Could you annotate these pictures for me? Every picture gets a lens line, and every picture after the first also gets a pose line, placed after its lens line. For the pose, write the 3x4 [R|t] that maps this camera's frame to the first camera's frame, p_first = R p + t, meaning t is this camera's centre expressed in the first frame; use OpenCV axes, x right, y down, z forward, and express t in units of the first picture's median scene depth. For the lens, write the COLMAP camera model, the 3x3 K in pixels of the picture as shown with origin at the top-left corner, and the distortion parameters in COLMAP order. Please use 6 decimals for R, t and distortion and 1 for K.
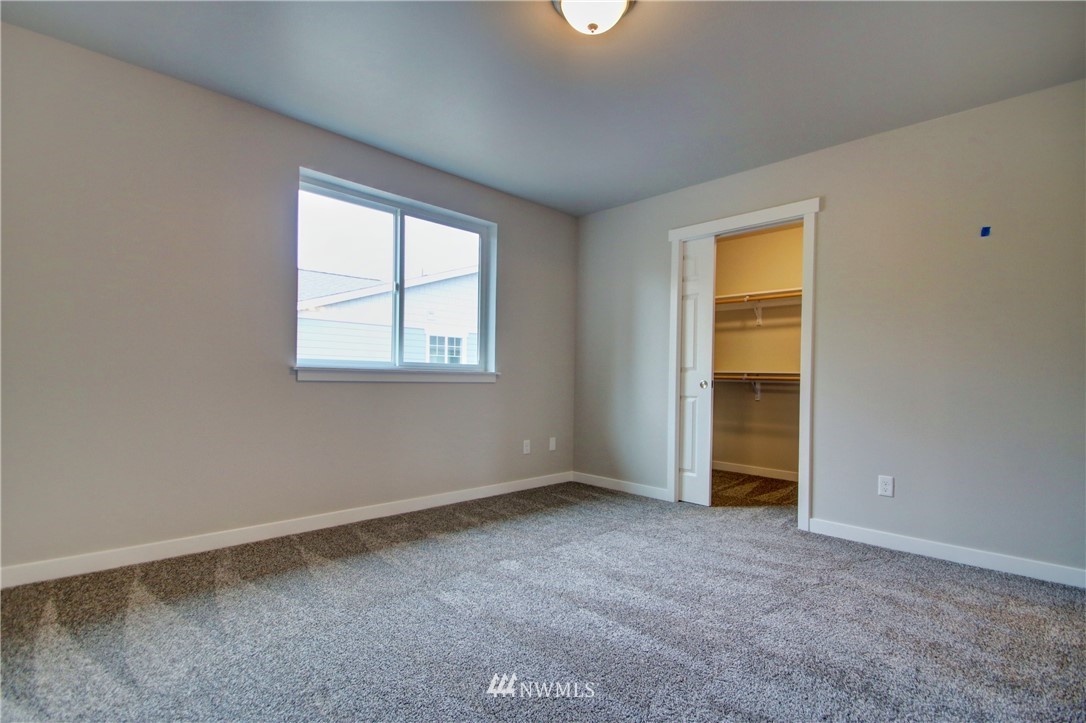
lens RADIAL K [[512.0, 0, 550.0], [0, 512.0, 377.4], [0, 0, 1]] dist [0.021050, -0.021138]
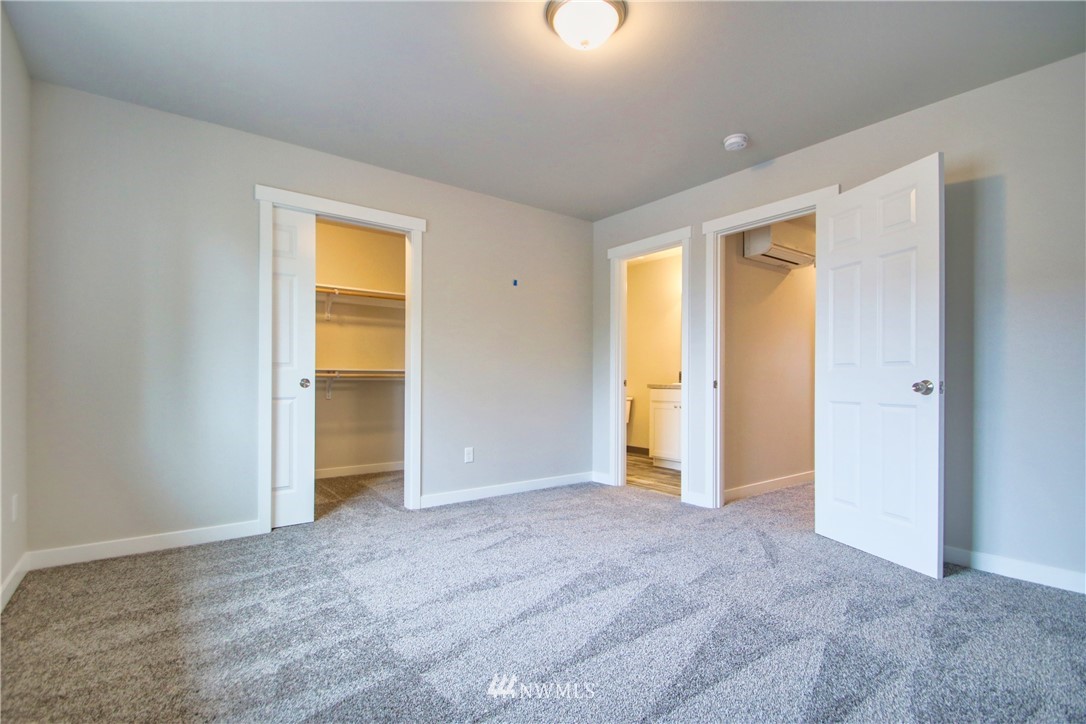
lens RADIAL K [[512.0, 0, 550.0], [0, 512.0, 377.9], [0, 0, 1]] dist [0.021050, -0.021138]
pose [[0.124738, -0.013855, 0.992093, -0.537557], [-0.002701, 0.999894, 0.014304, -0.008923], [-0.992186, -0.004464, 0.124688, 0.516276]]
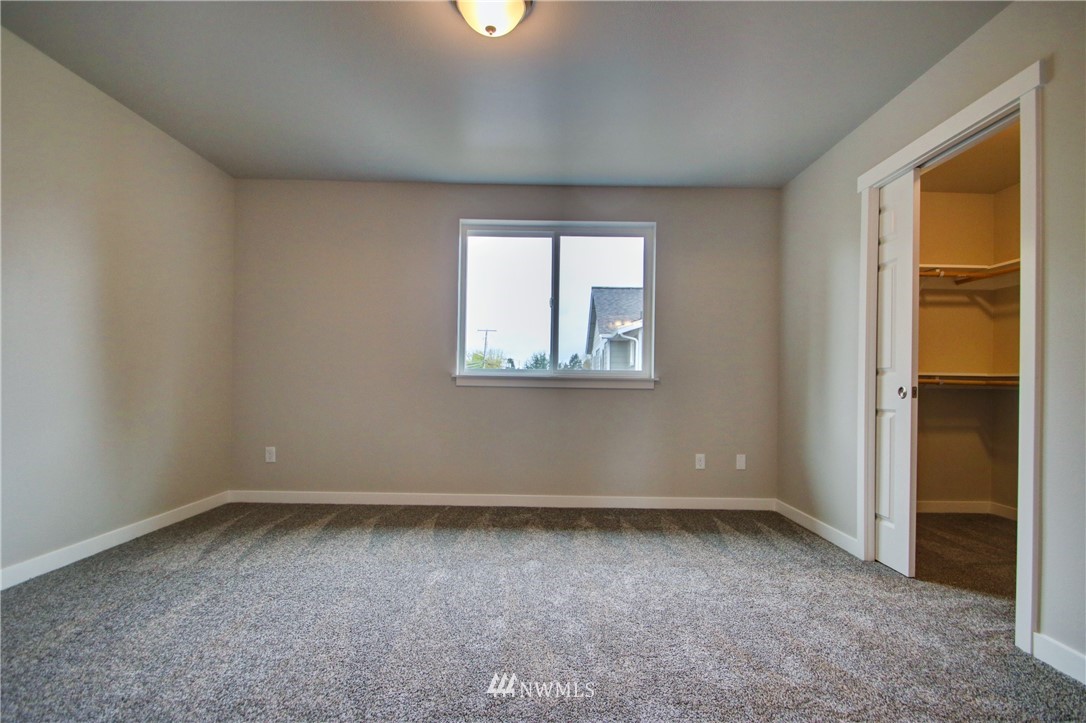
lens RADIAL K [[512.0, 0, 550.0], [0, 512.0, 377.4], [0, 0, 1]] dist [0.021050, -0.021138]
pose [[0.711809, -0.012308, -0.702265, 0.473907], [-0.001994, 0.999807, -0.019544, 0.008299], [0.702370, 0.015312, 0.711647, 0.210208]]
